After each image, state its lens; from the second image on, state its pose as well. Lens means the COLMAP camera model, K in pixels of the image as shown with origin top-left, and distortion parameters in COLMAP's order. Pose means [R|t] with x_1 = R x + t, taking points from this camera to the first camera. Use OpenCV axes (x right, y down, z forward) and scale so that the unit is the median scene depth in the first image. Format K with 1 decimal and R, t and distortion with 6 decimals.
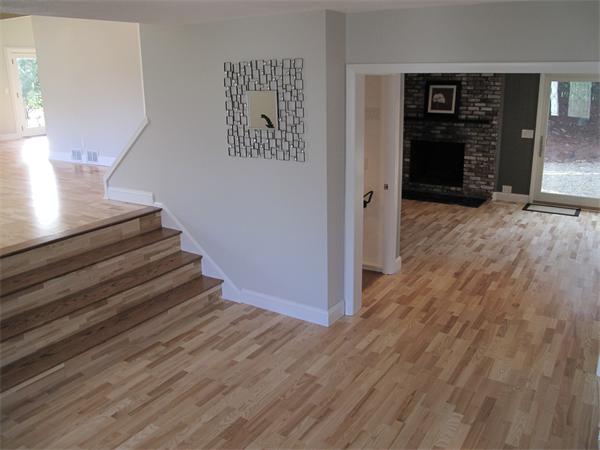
lens RADIAL K [[498.3, 0, 300.0], [0, 498.3, 225.0], [0, 0, 1]] dist [-0.123583, 0.014418]
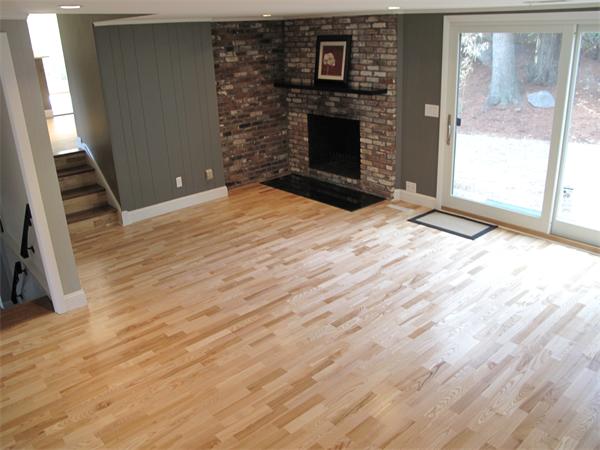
lens RADIAL K [[498.3, 0, 300.0], [0, 498.3, 225.0], [0, 0, 1]] dist [-0.123583, 0.014418]
pose [[0.965928, 0.077500, -0.246936, 0.456633], [-0.053578, 0.993322, 0.102176, -0.084328], [0.253206, -0.085464, 0.963630, 0.251423]]
